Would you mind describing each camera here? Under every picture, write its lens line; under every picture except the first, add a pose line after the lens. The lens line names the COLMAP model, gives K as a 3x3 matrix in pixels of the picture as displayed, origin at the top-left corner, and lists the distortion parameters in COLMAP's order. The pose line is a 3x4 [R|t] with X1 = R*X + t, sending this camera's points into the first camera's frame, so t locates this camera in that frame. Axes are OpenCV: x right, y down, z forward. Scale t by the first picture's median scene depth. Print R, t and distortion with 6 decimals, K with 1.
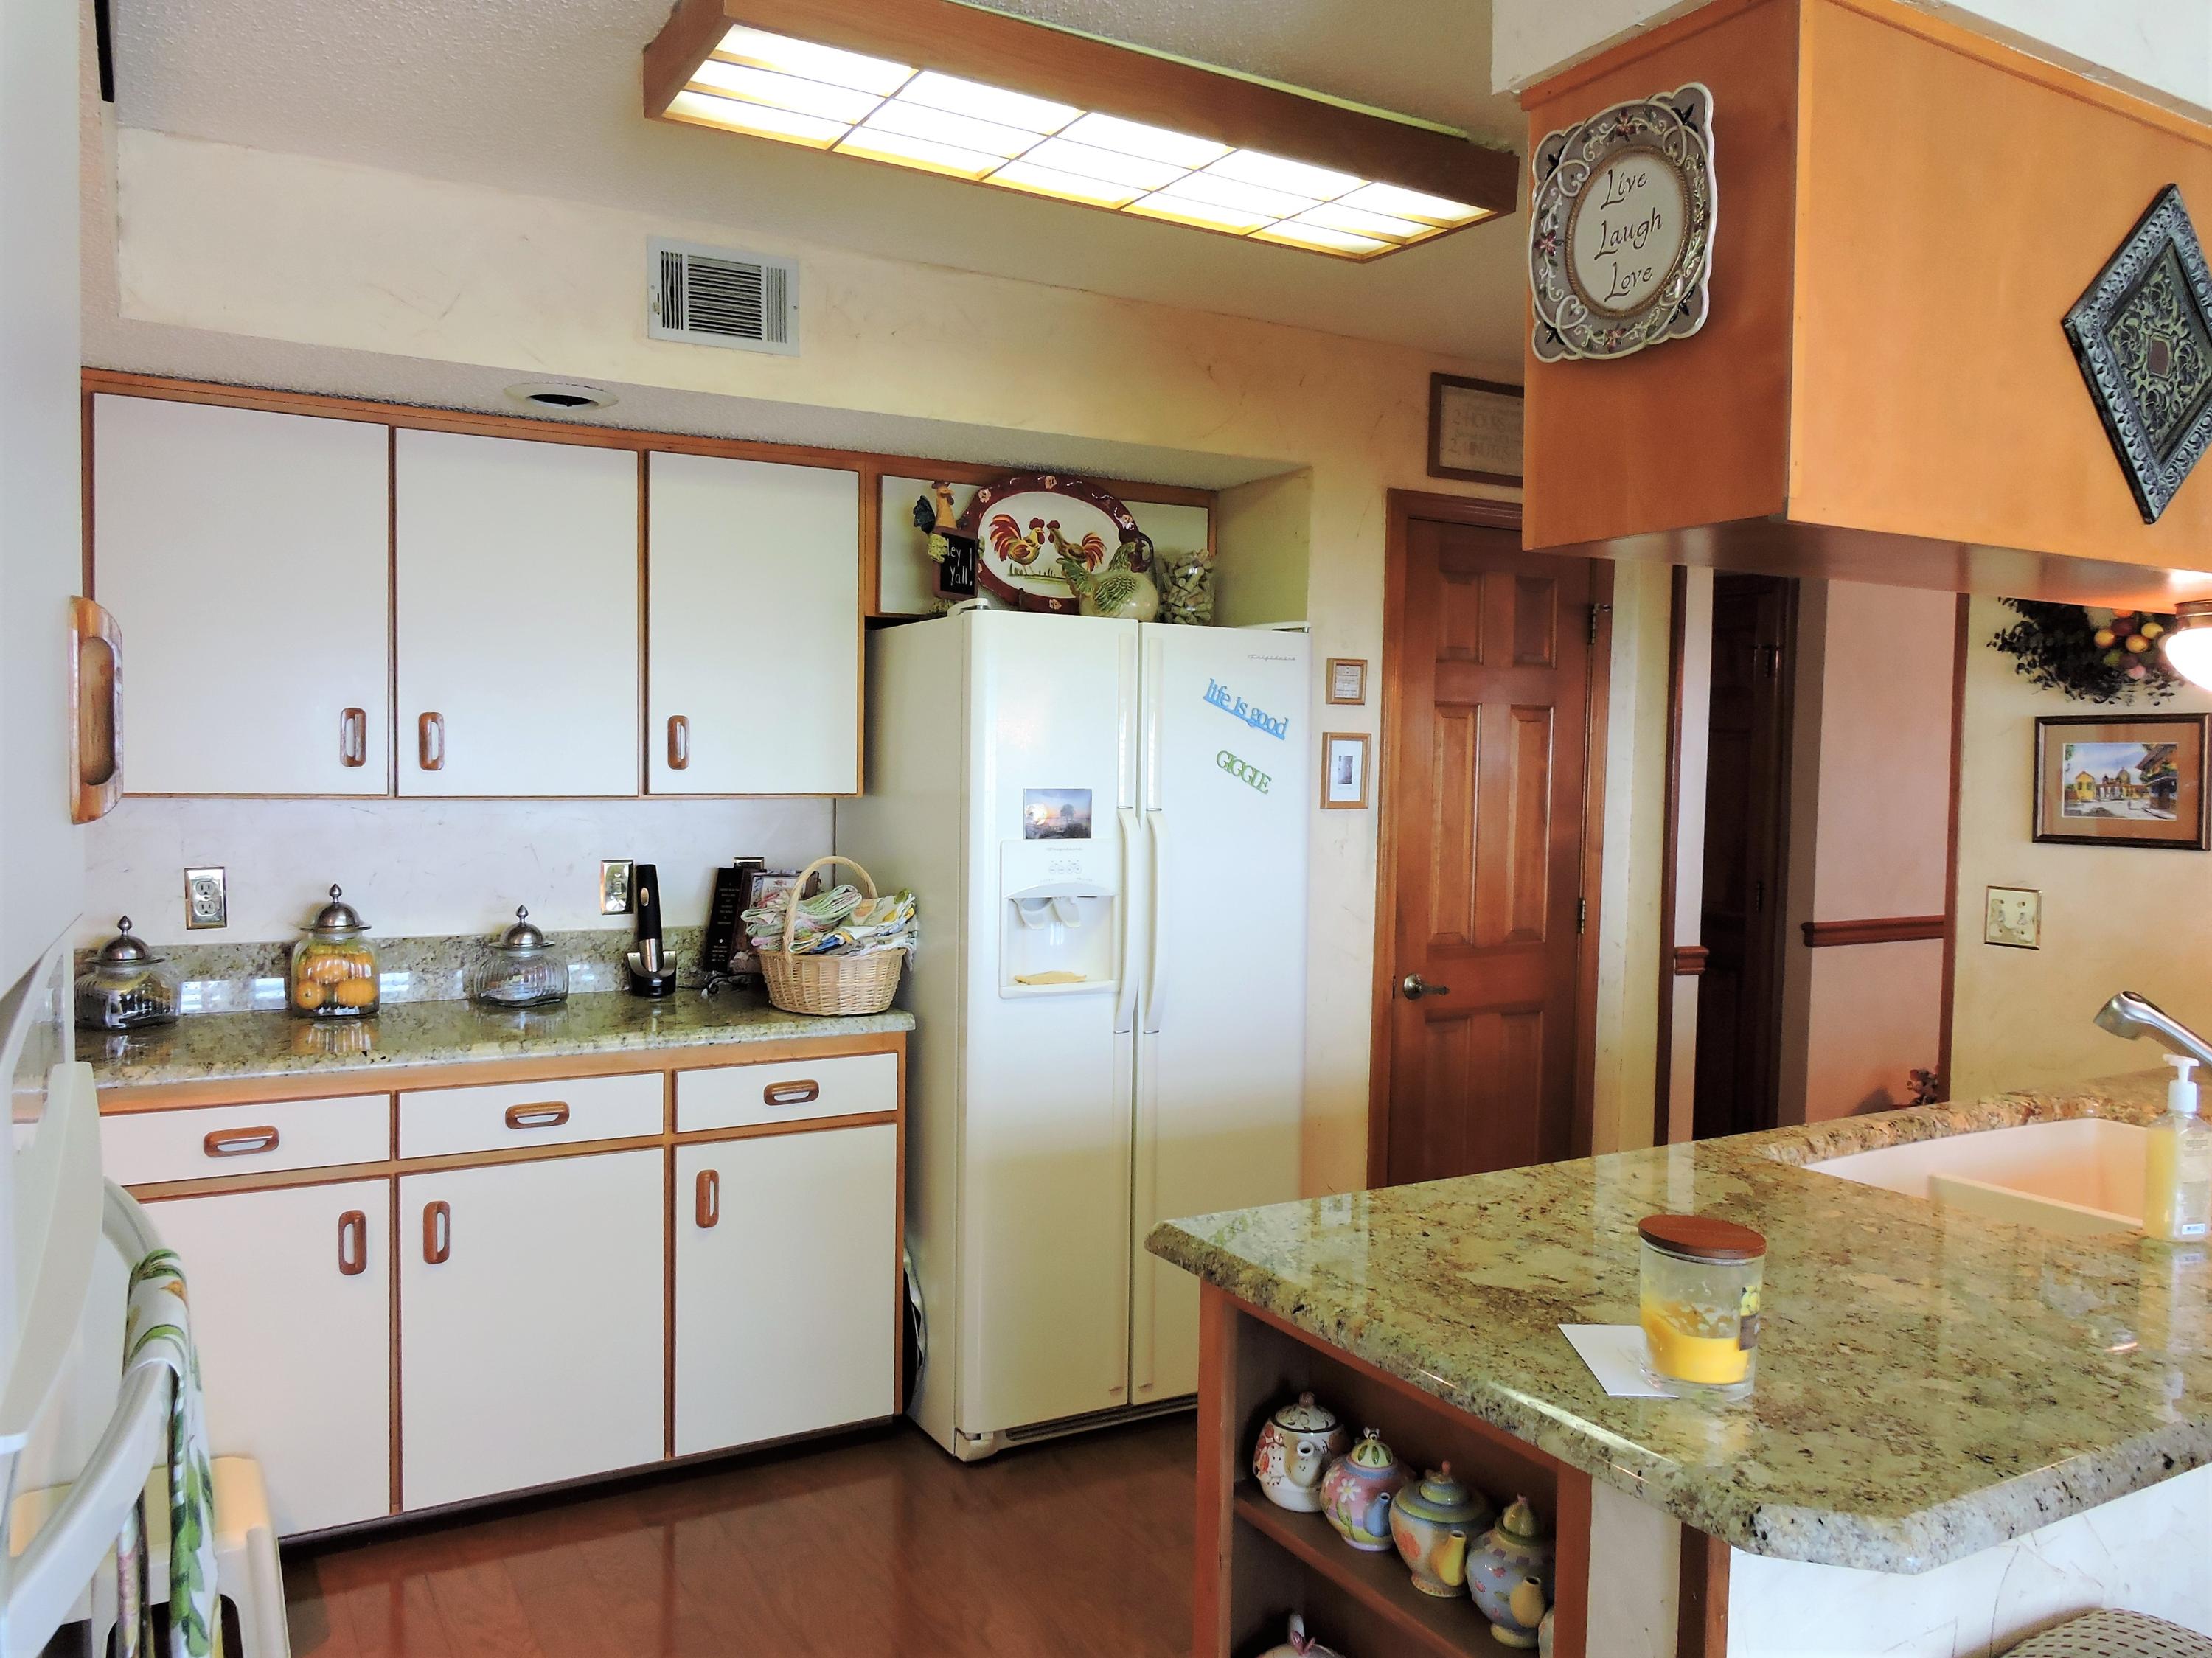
lens RADIAL K [[1614.4, 0, 1128.0], [0, 1614.4, 833.1], [0, 0, 1]] dist [-0.006109, 0.001137]
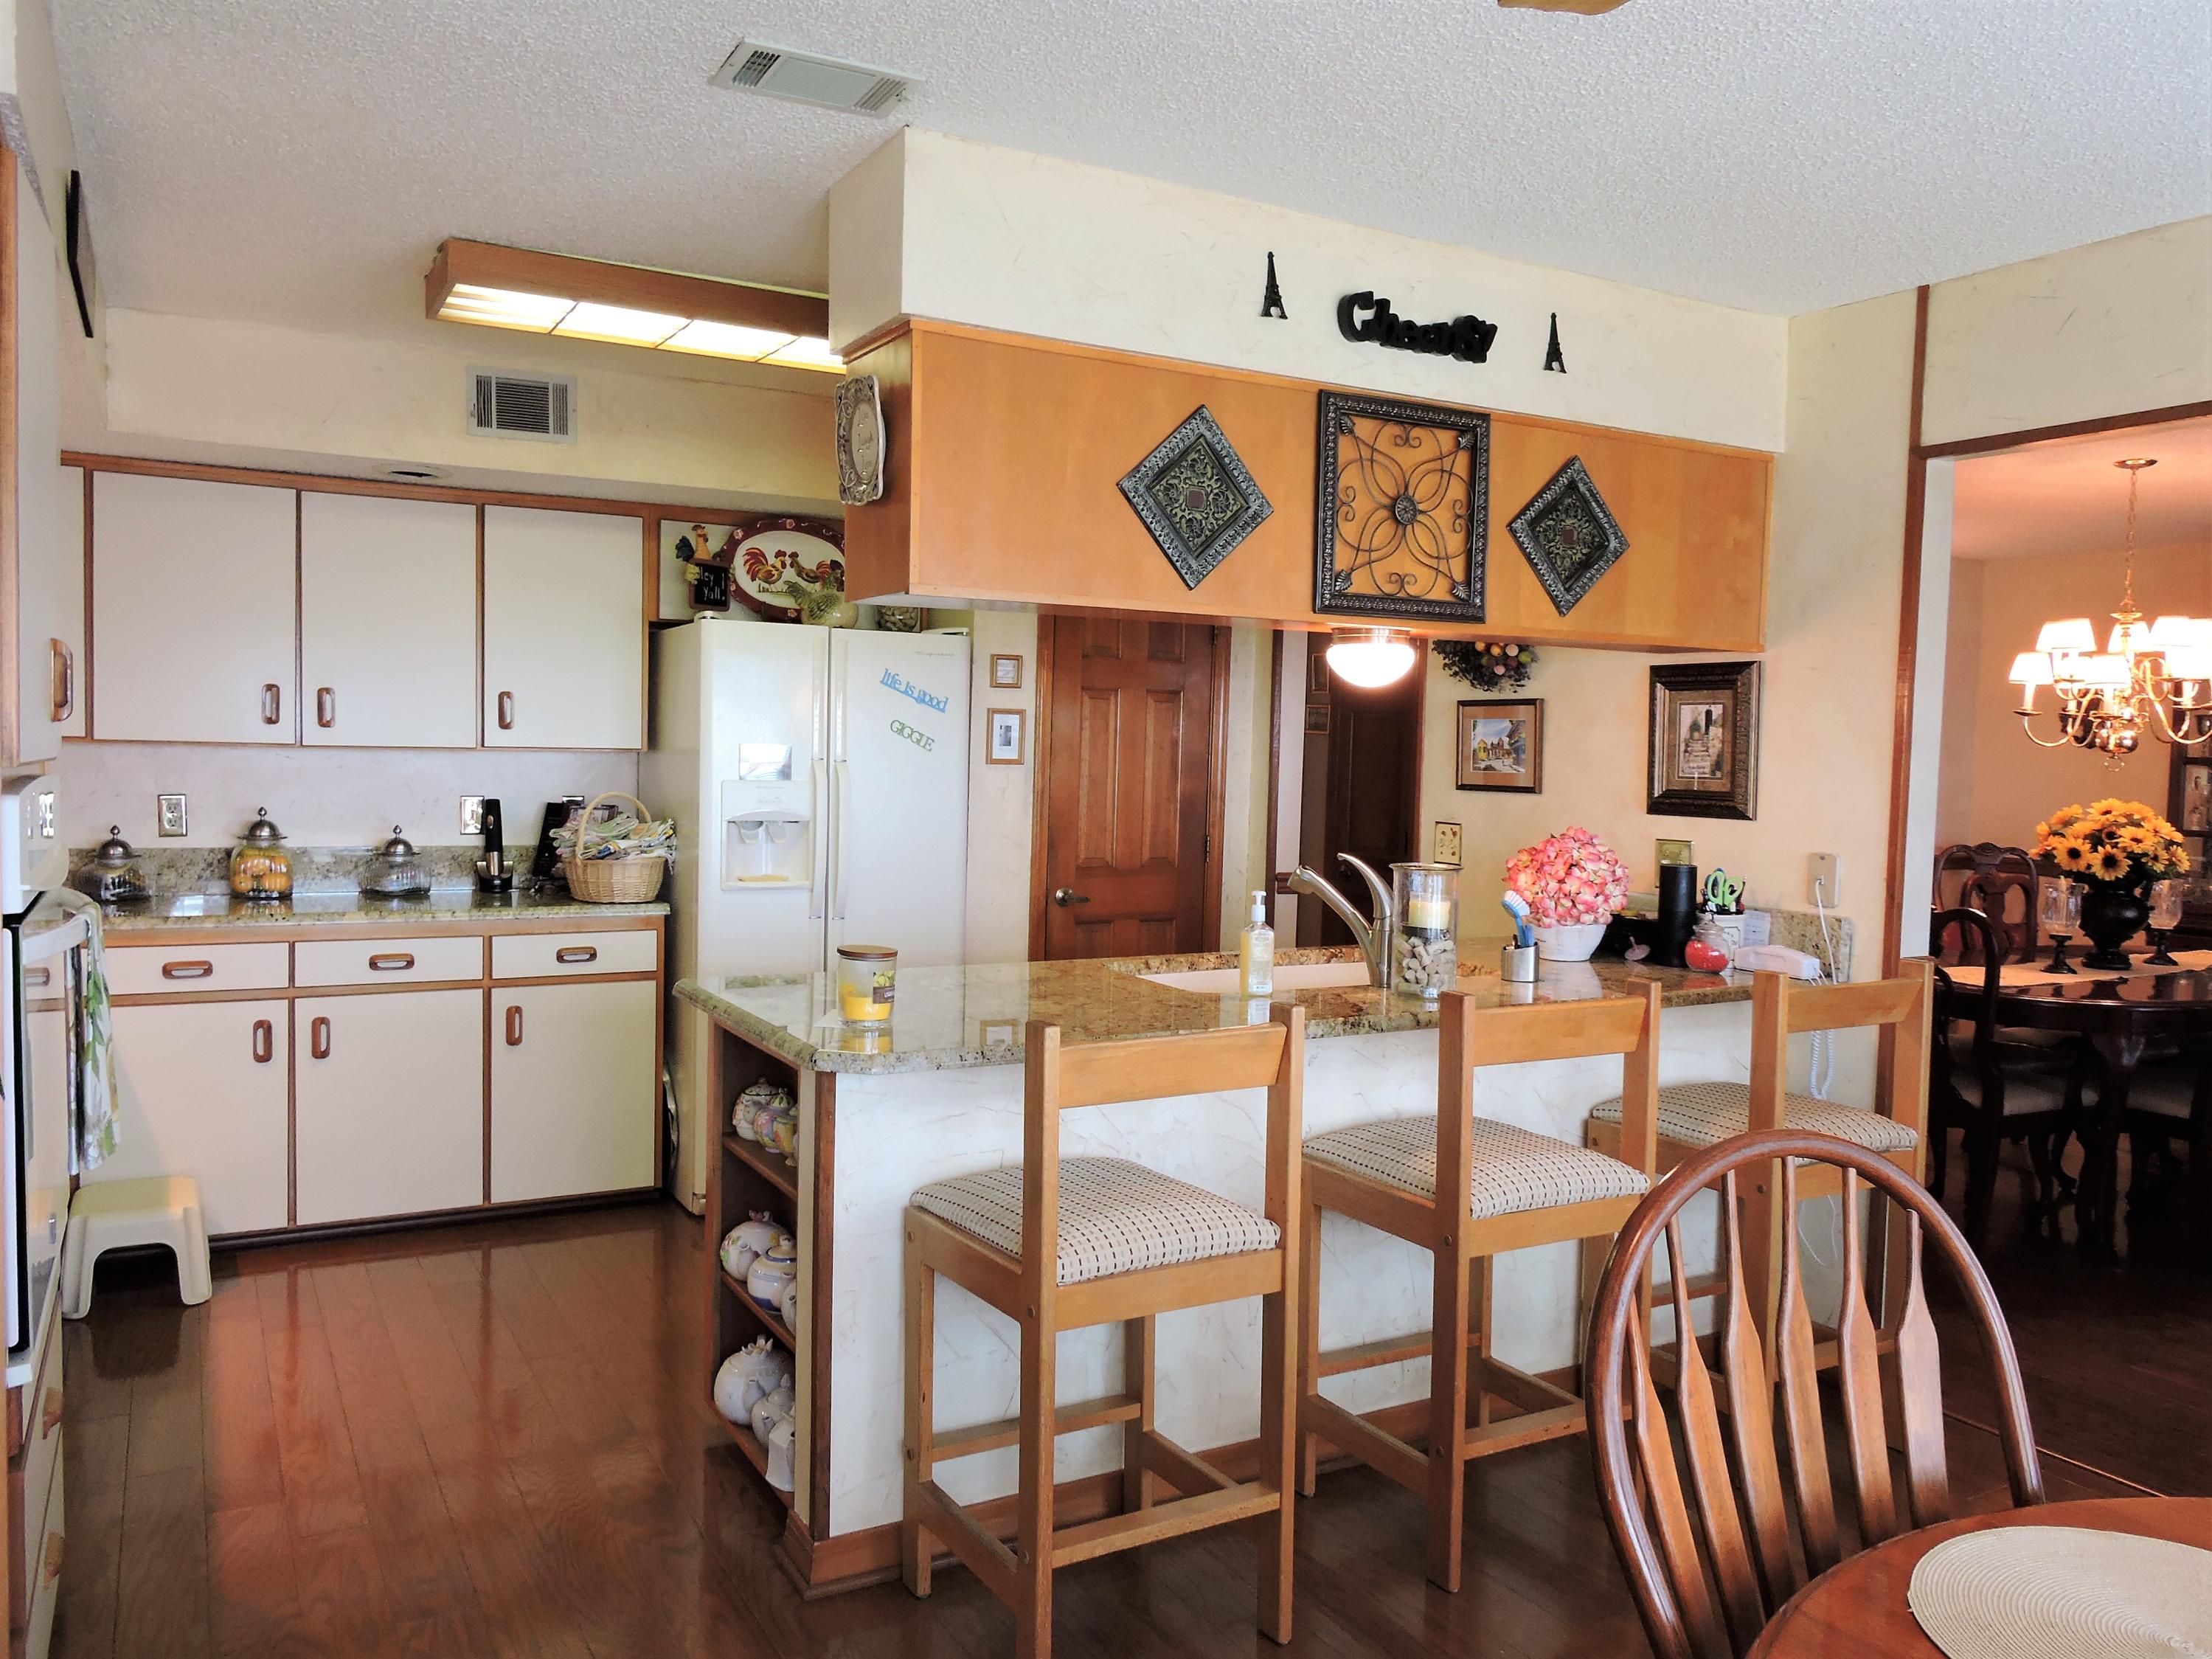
lens RADIAL K [[1579.7, 0, 1108.6], [0, 1579.7, 831.5], [0, 0, 1]] dist [-0.000162, -0.003975]
pose [[0.999848, 0.010078, -0.014205, 0.273496], [-0.009932, 0.999898, 0.010299, 0.030795], [0.014307, -0.010156, 0.999846, -0.383166]]
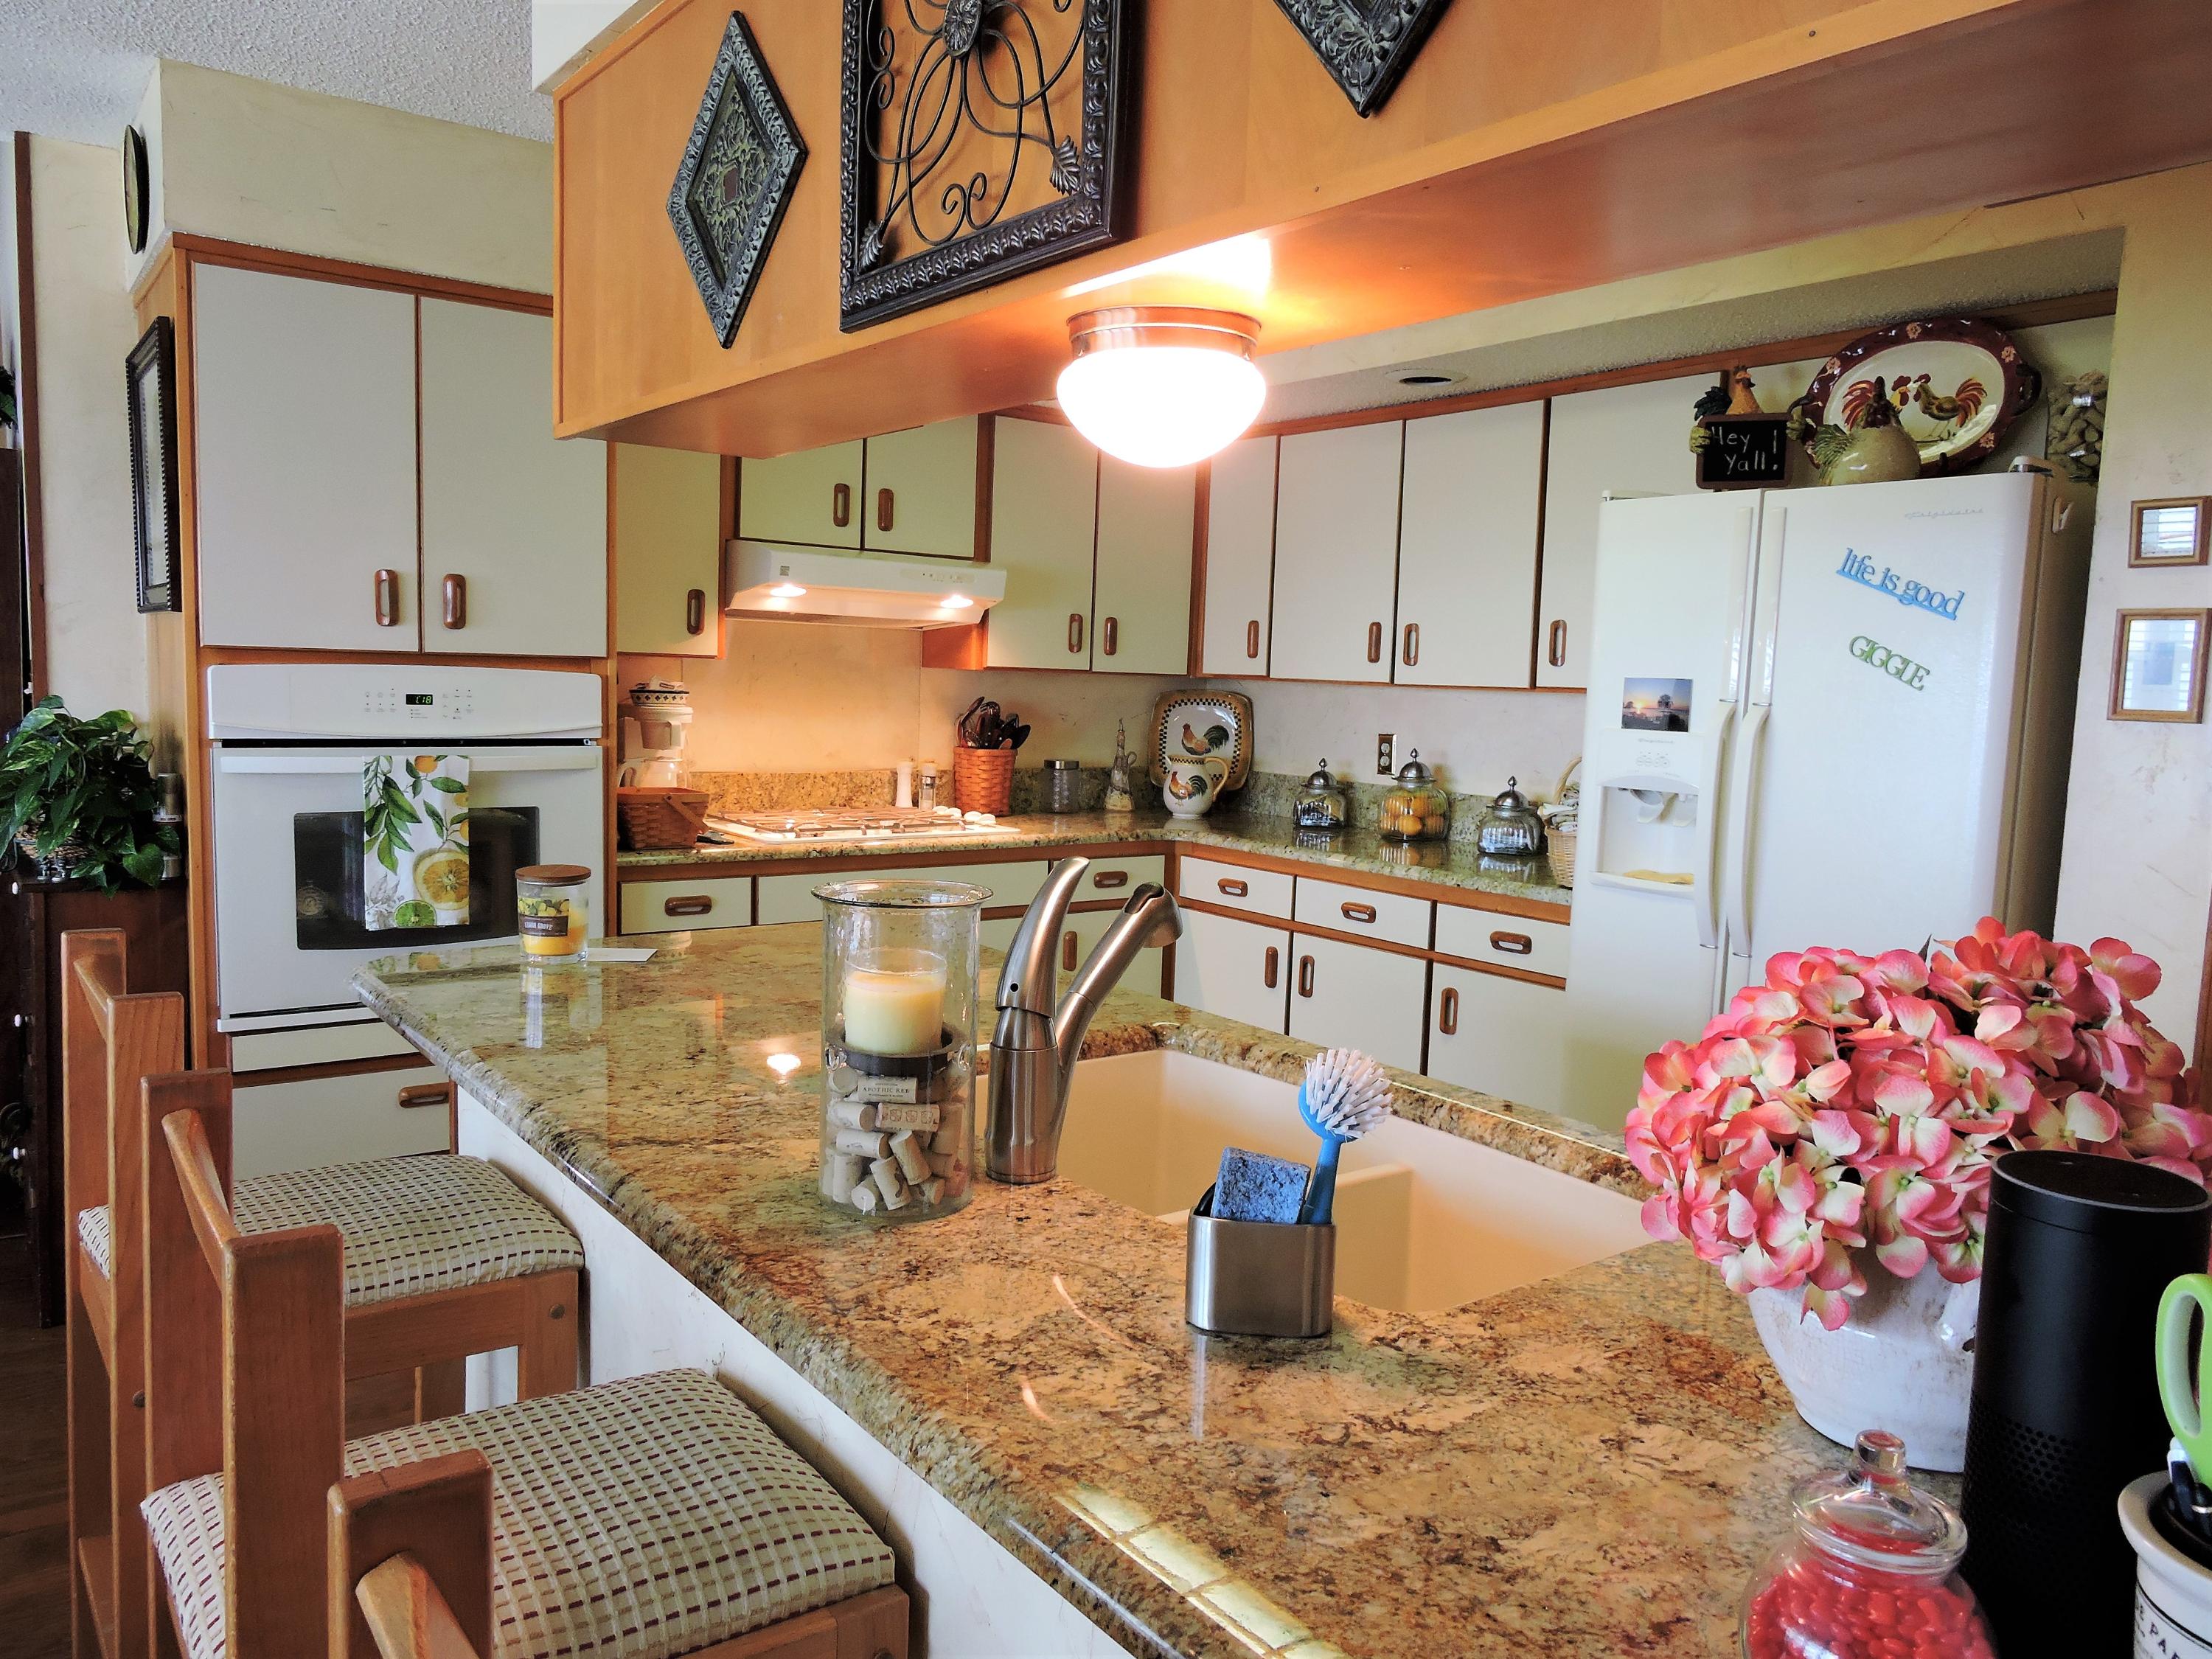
lens RADIAL K [[1586.6, 0, 1140.1], [0, 1586.6, 831.6], [0, 0, 1]] dist [-0.000976, -0.001214]
pose [[0.131590, 0.089536, -0.987252, 0.837492], [-0.074547, 0.993986, 0.080211, 0.010296], [0.988497, 0.063042, 0.137473, 0.555867]]
